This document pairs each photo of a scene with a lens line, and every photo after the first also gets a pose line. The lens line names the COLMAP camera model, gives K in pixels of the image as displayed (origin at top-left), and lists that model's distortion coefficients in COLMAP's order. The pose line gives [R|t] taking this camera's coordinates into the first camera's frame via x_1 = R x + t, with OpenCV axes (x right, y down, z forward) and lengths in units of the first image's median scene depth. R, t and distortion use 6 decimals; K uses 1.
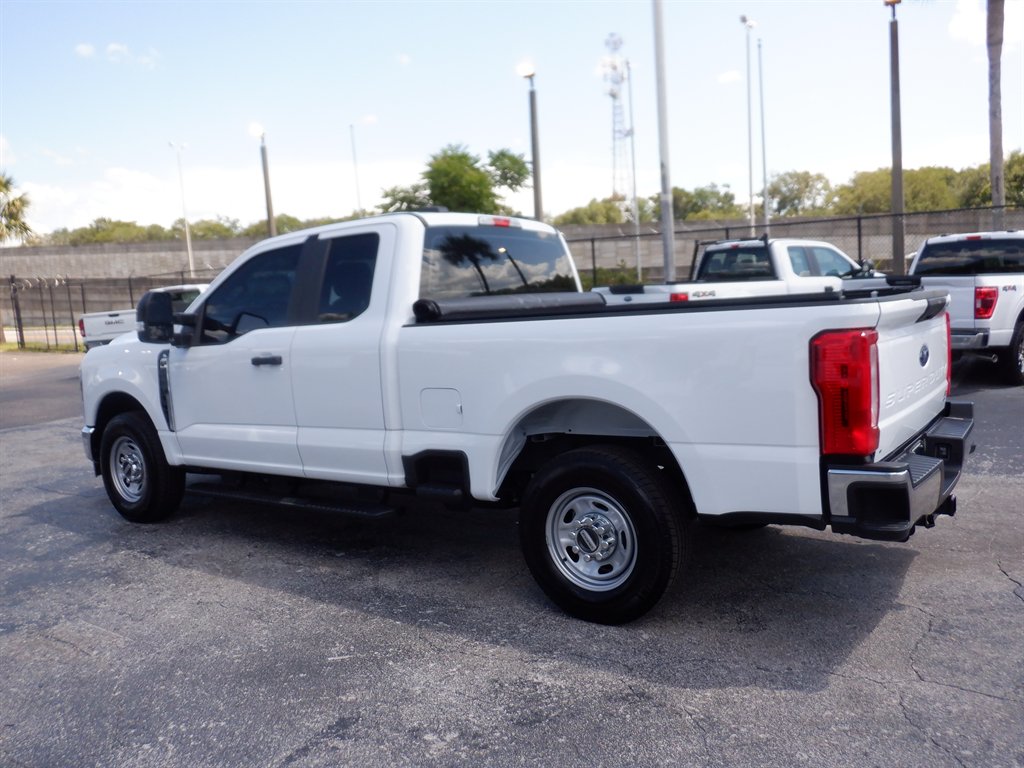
lens RADIAL K [[838.1, 0, 536.1], [0, 838.1, 371.0], [0, 0, 1]] dist [-0.013050, -0.008225]
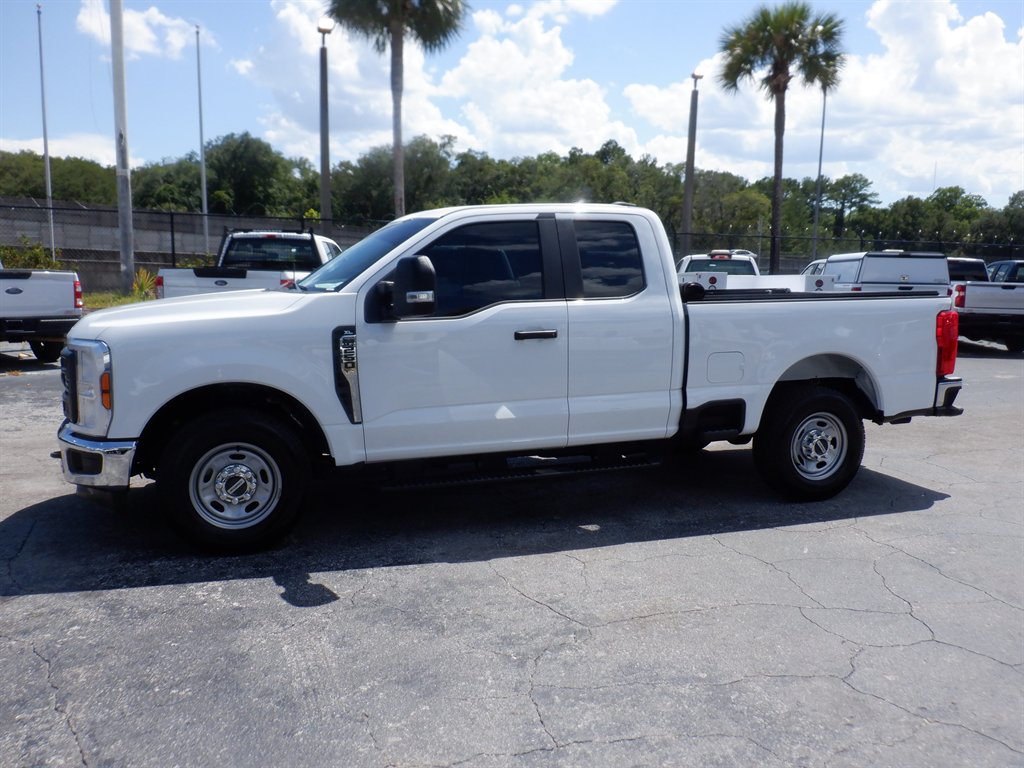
lens RADIAL K [[838.1, 0, 516.2], [0, 838.1, 406.2], [0, 0, 1]] dist [-0.013050, -0.008225]
pose [[0.572470, -0.075598, 0.816433, -0.079663], [0.039639, 0.997128, 0.064535, 0.001437], [-0.818967, -0.004581, 0.573823, 0.034266]]
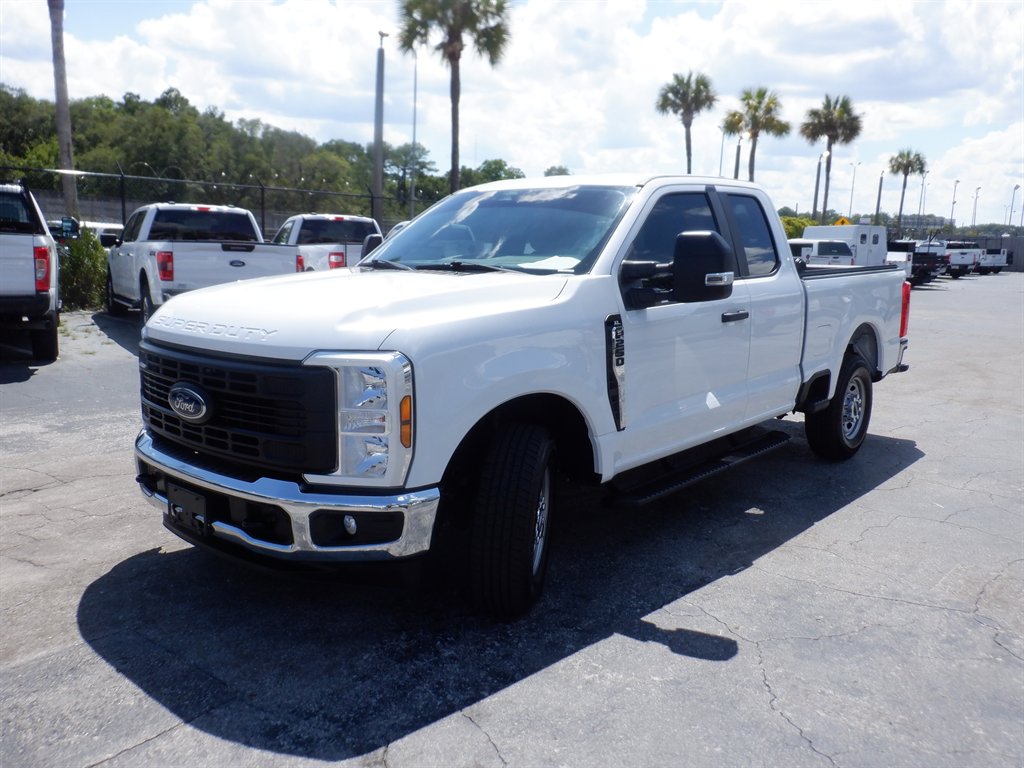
lens RADIAL K [[838.1, 0, 522.8], [0, 838.1, 397.9], [0, 0, 1]] dist [-0.013050, -0.008225]
pose [[0.096130, -0.131685, 0.986620, -0.087288], [0.064638, 0.989944, 0.125830, -0.002695], [-0.993268, 0.051677, 0.103675, 0.080169]]
